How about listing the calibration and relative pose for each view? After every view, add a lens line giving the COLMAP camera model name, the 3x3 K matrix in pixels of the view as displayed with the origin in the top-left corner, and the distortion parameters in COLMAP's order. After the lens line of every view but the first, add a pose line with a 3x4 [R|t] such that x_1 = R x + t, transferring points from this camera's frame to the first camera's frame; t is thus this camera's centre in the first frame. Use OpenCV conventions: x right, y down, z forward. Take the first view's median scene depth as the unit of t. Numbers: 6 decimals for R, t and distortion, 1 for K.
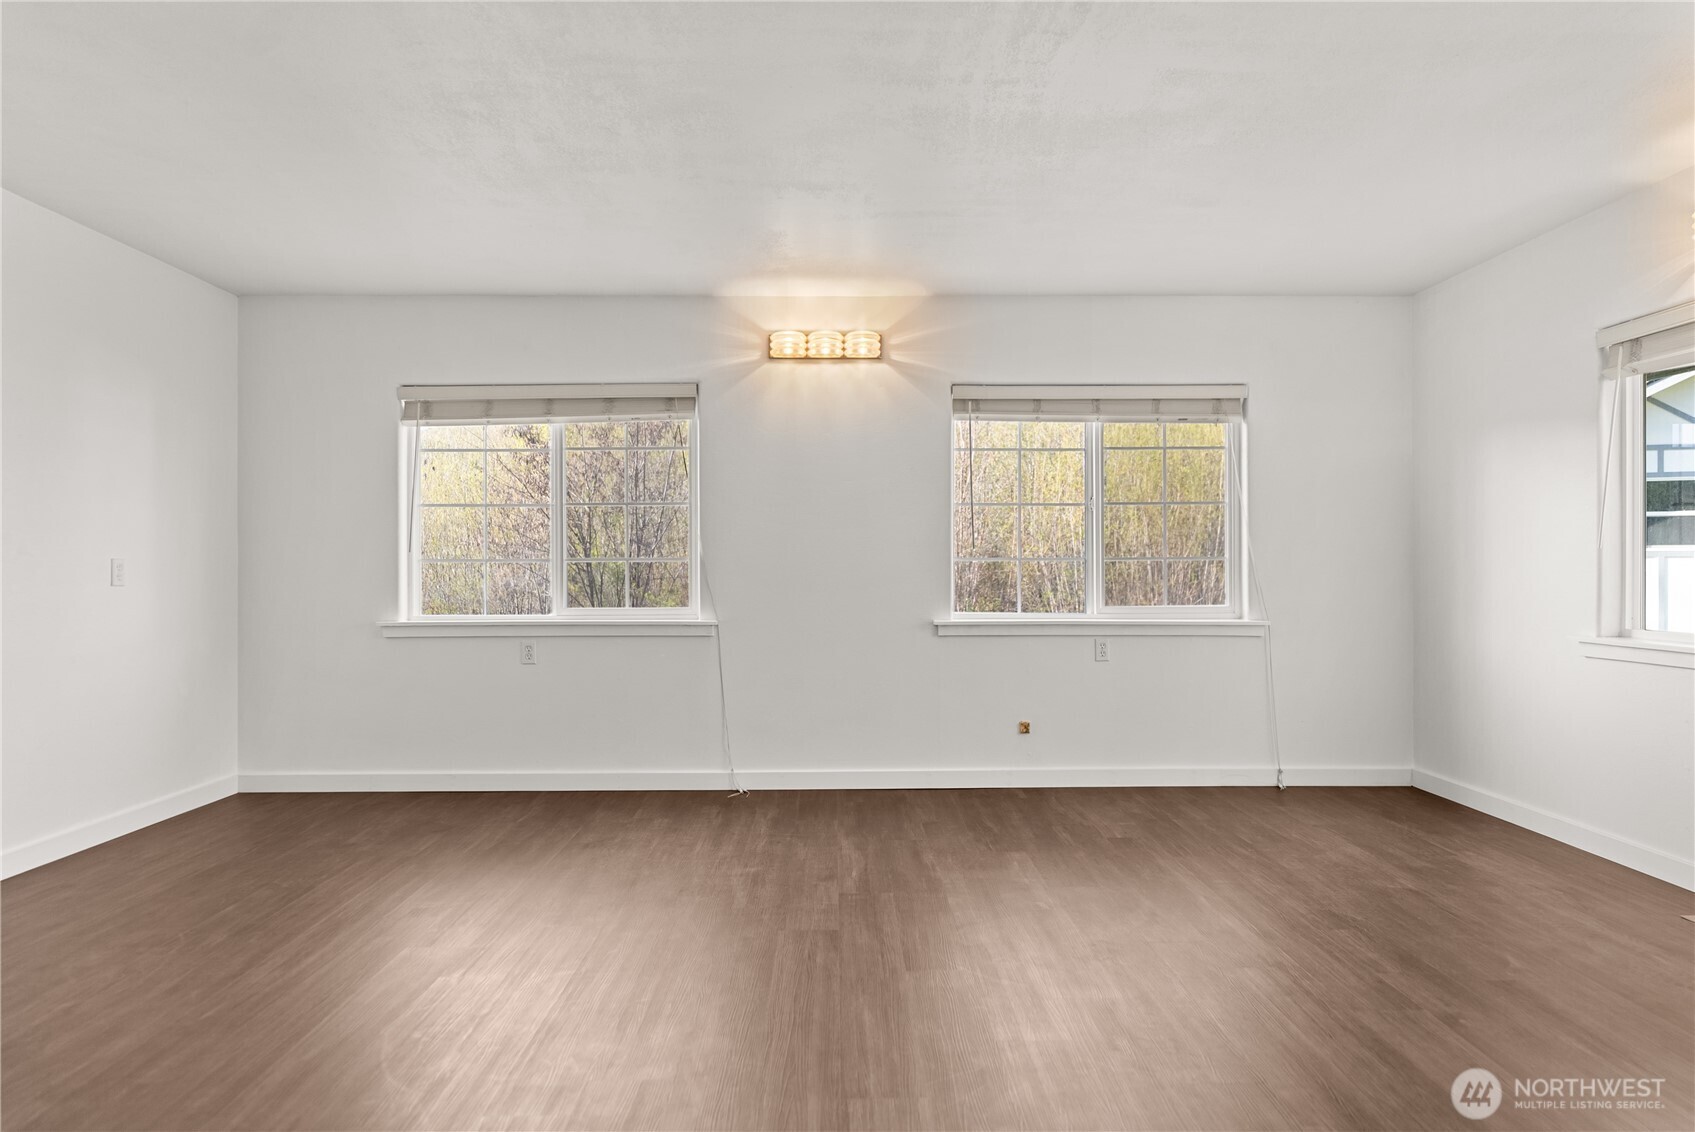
lens RADIAL K [[935.6, 0, 847.5], [0, 935.6, 566.0], [0, 0, 1]] dist [0.000641, -0.000151]
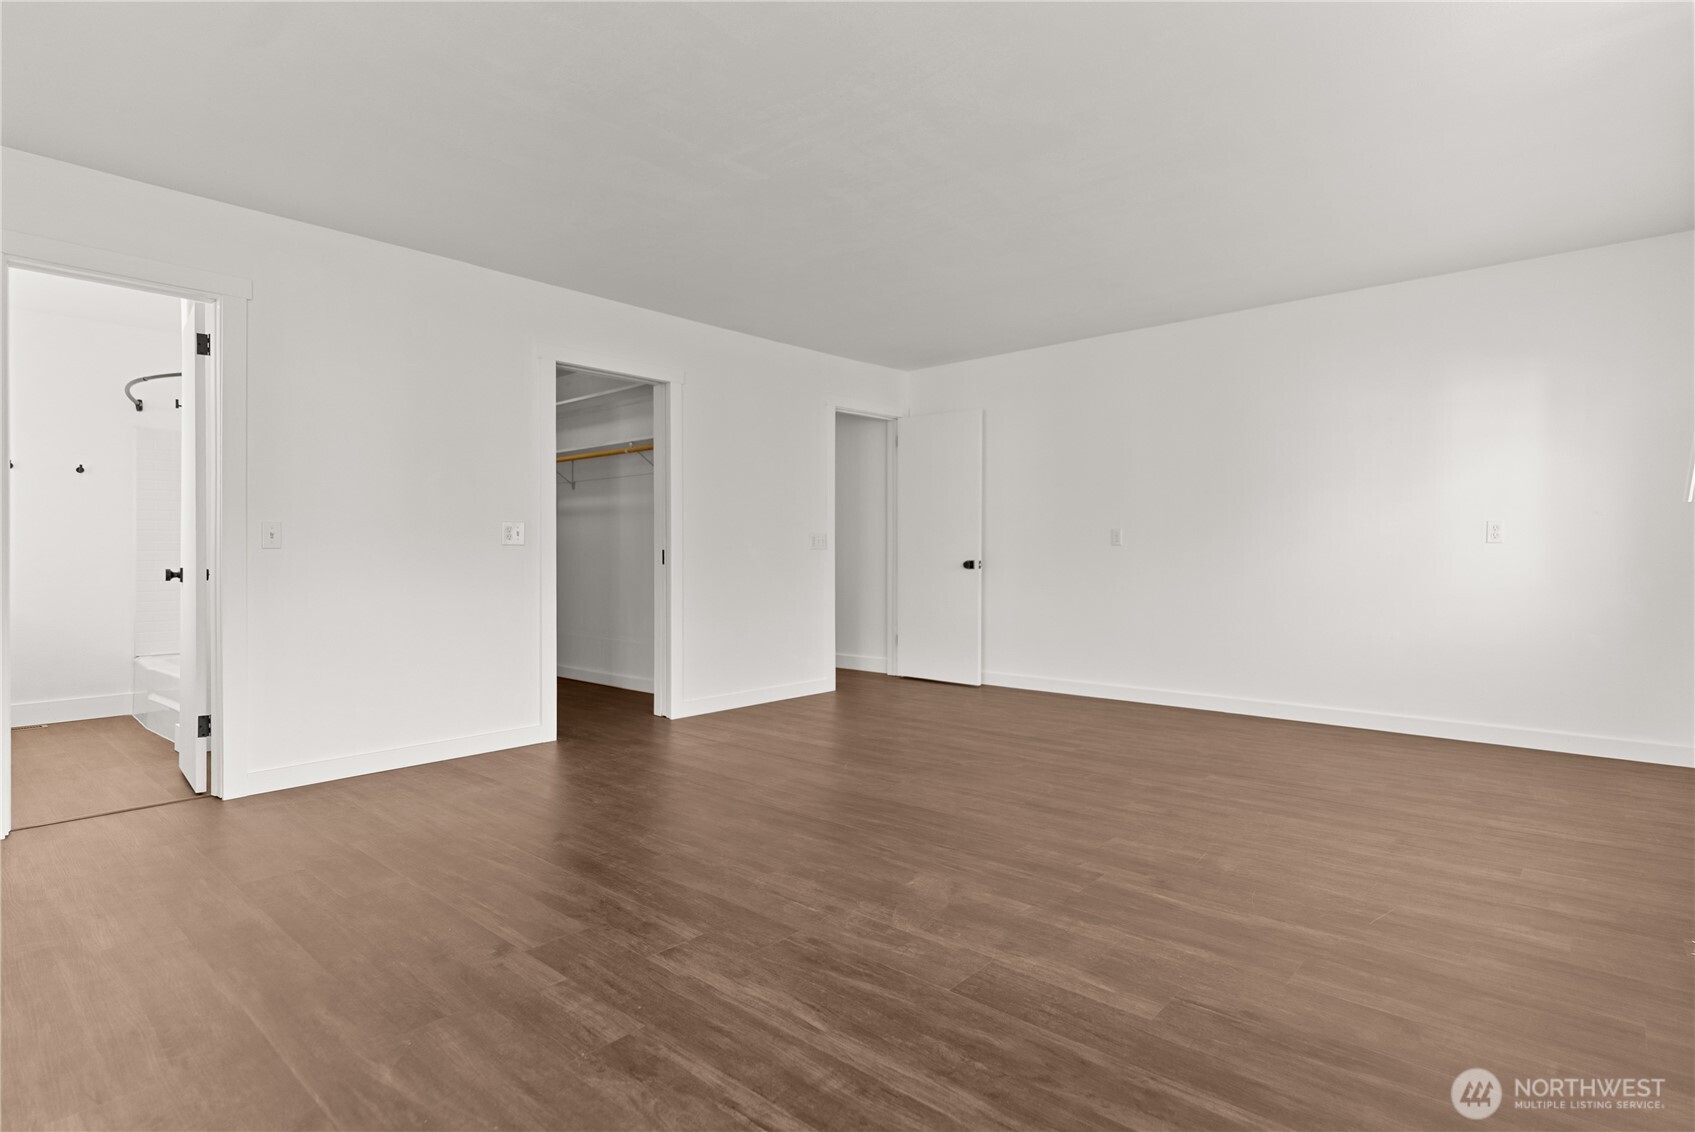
lens RADIAL K [[844.5, 0, 851.8], [0, 844.5, 550.3], [0, 0, 1]] dist [0.001536, 0.000327]
pose [[-0.669480, 0.004342, -0.742818, 0.888000], [0.007731, 0.999969, -0.001123, 0.036209], [0.742790, -0.006495, -0.669493, 1.578568]]
